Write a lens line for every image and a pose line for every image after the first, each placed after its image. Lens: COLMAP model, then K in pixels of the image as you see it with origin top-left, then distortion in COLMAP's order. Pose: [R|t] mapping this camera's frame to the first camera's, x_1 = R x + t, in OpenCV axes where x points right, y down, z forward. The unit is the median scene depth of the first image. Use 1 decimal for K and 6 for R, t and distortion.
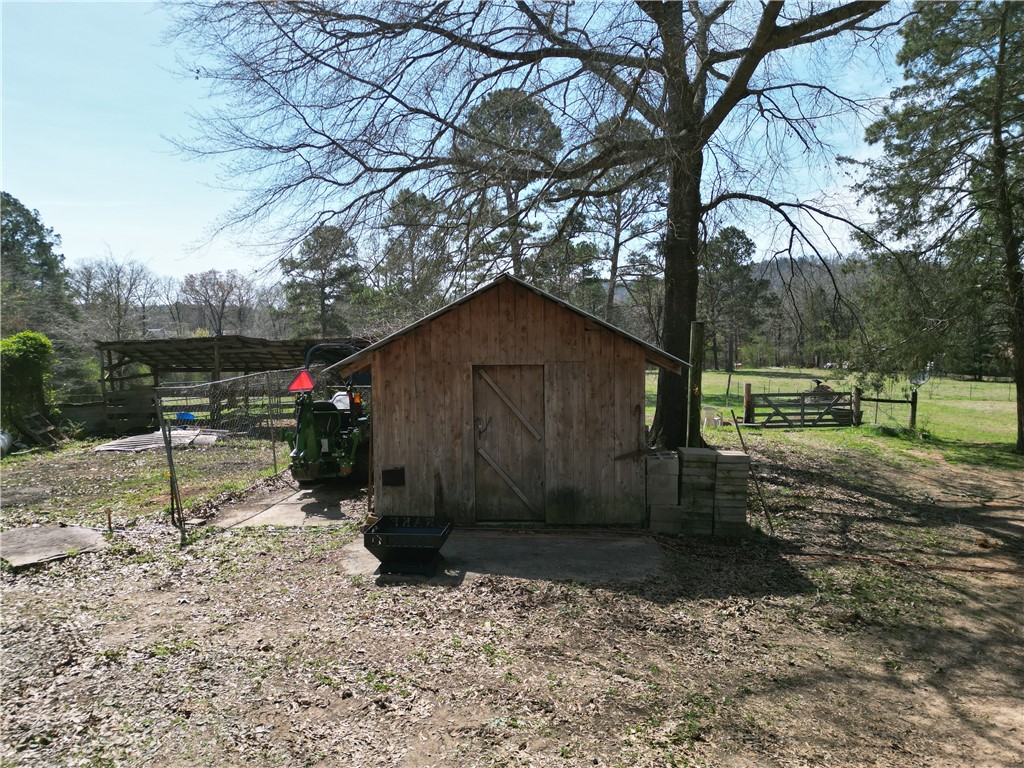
lens RADIAL K [[710.0, 0, 515.9], [0, 710.0, 381.1], [0, 0, 1]] dist [0.030799, -0.012640]
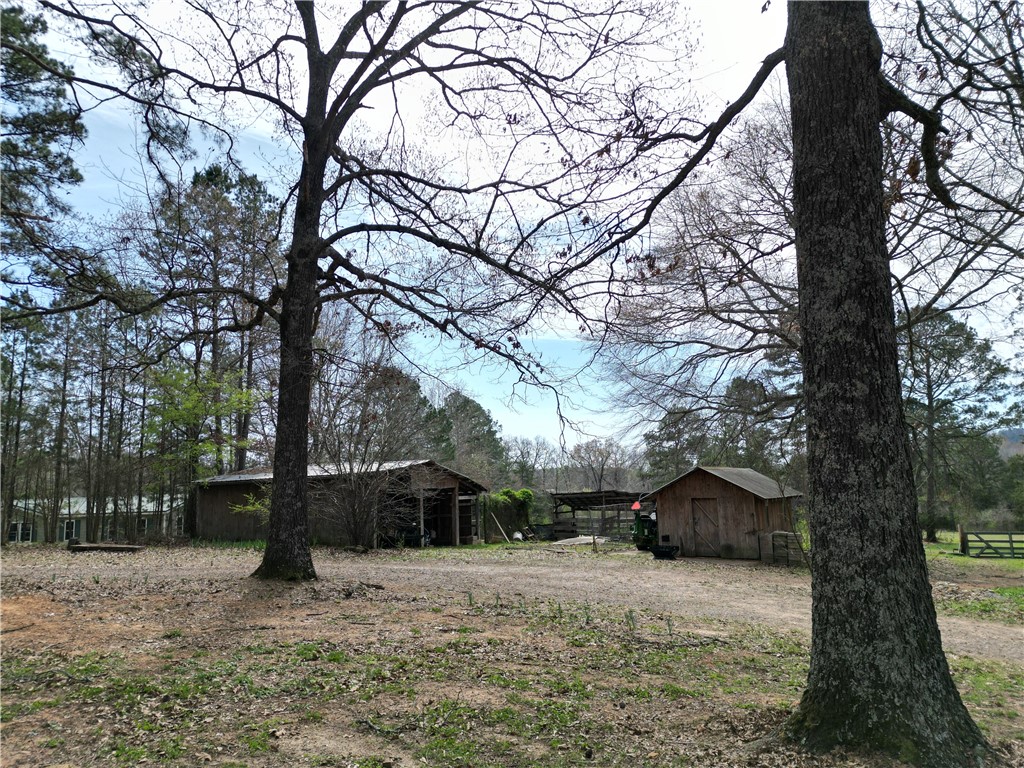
lens RADIAL K [[710.0, 0, 501.0], [0, 710.0, 386.4], [0, 0, 1]] dist [0.030799, -0.012640]
pose [[0.864290, -0.079149, -0.496728, 0.099307], [-0.028511, 0.978245, -0.205483, 0.019835], [0.502186, 0.191759, 0.843231, -0.254651]]
